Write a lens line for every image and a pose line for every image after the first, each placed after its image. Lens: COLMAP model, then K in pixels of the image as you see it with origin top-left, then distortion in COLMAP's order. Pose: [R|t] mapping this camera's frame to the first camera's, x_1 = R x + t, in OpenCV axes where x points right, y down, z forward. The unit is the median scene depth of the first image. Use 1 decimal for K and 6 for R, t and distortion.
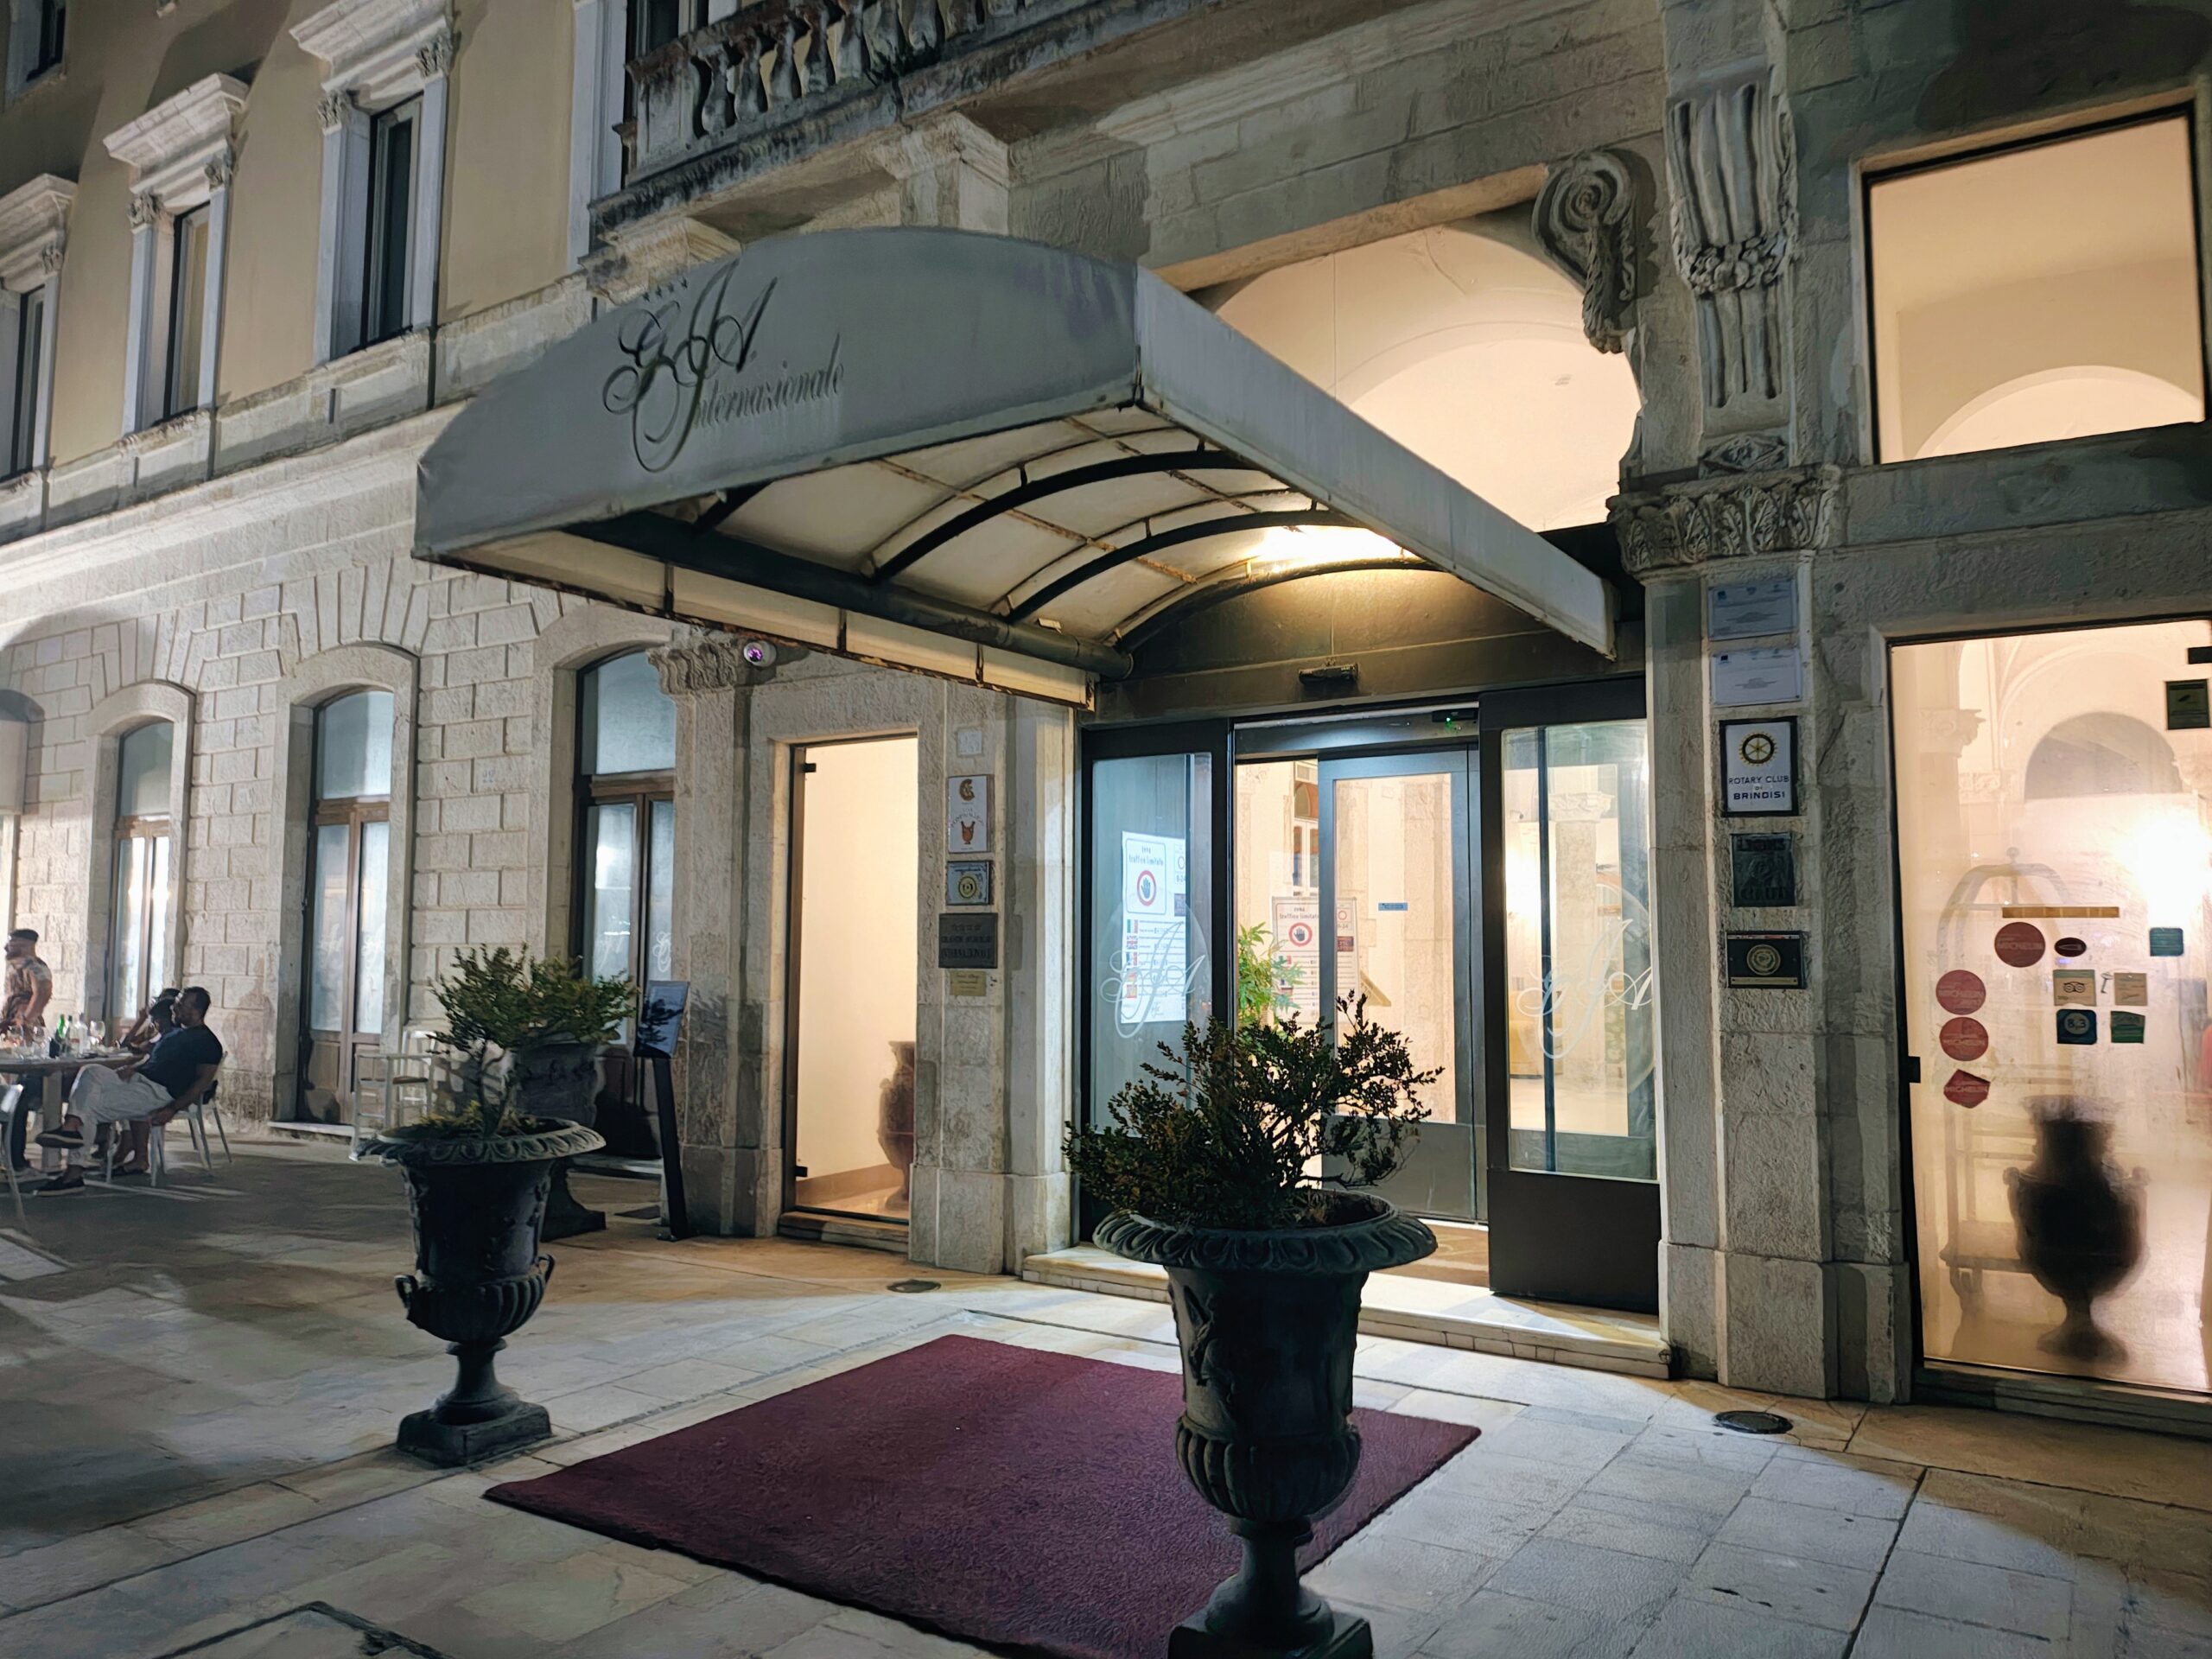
lens RADIAL K [[1571.8, 0, 1111.8], [0, 1571.8, 814.7], [0, 0, 1]] dist [-0.018234, -0.002271]
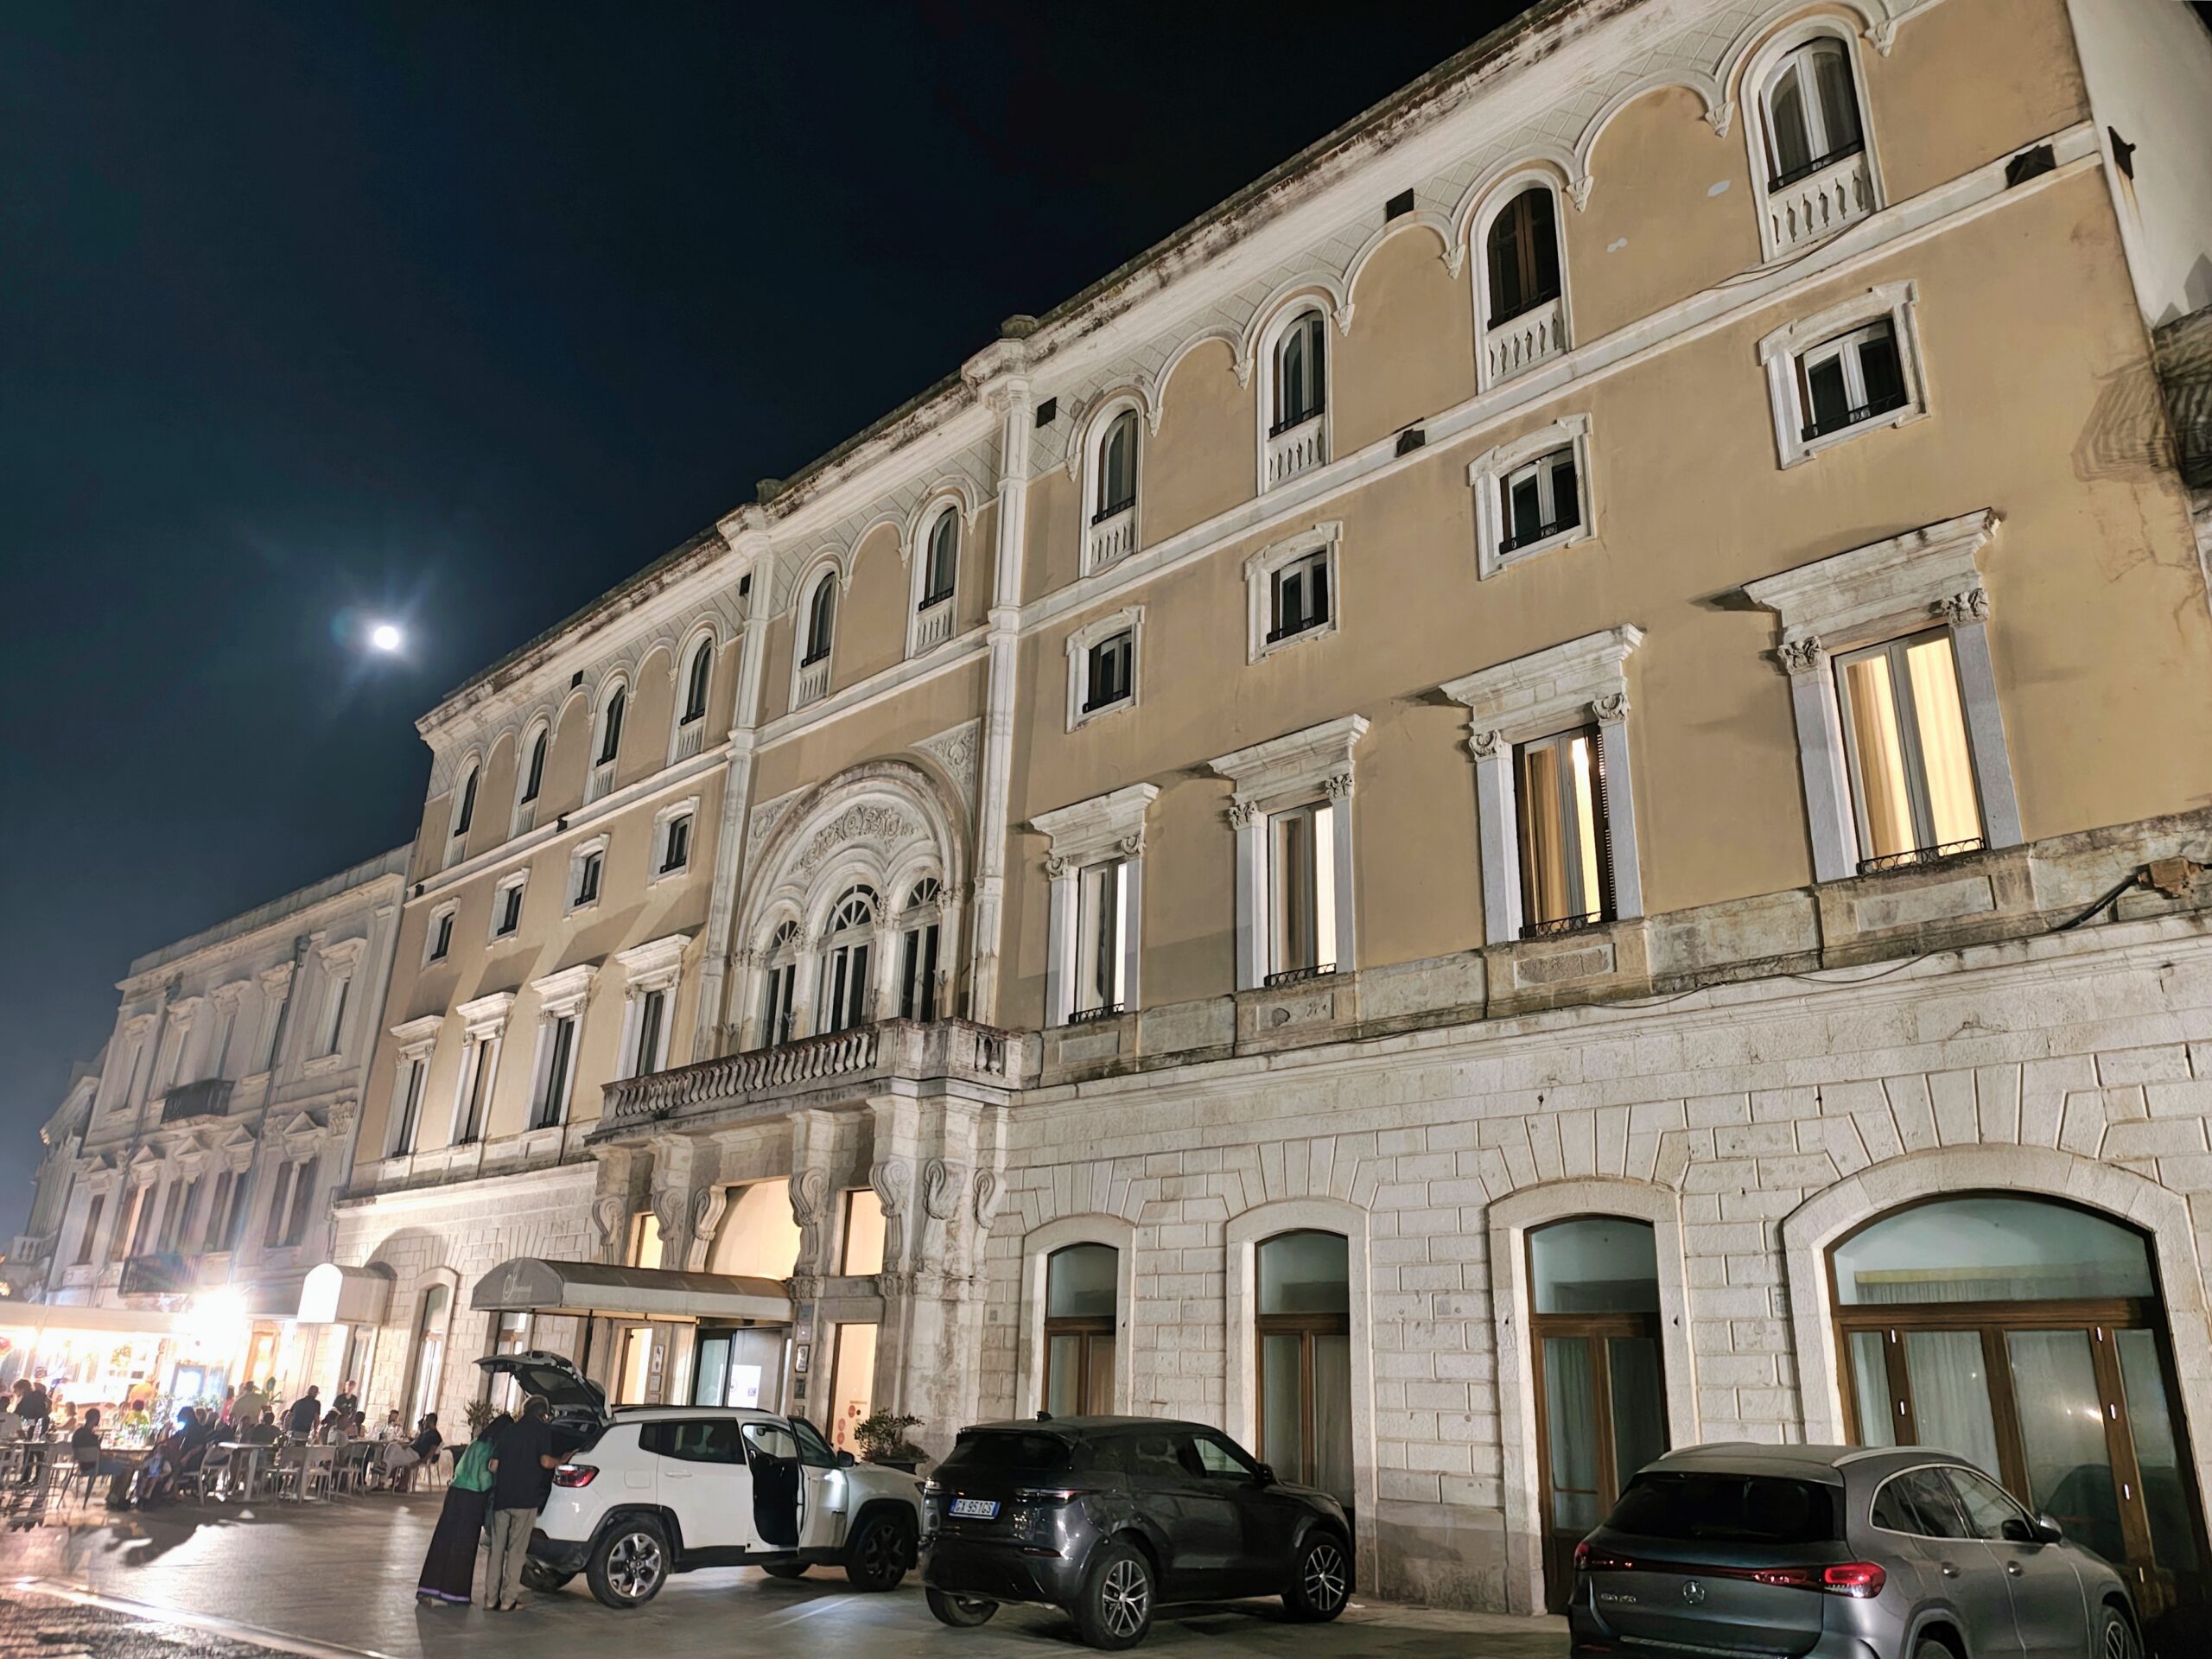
lens RADIAL K [[1571.8, 0, 1094.9], [0, 1571.8, 833.3], [0, 0, 1]] dist [-0.018234, -0.002271]
pose [[0.981169, -0.033203, -0.190278, 0.741014], [-0.020634, 0.961460, -0.274171, -0.089953], [0.192048, 0.272934, 0.942669, -1.091047]]
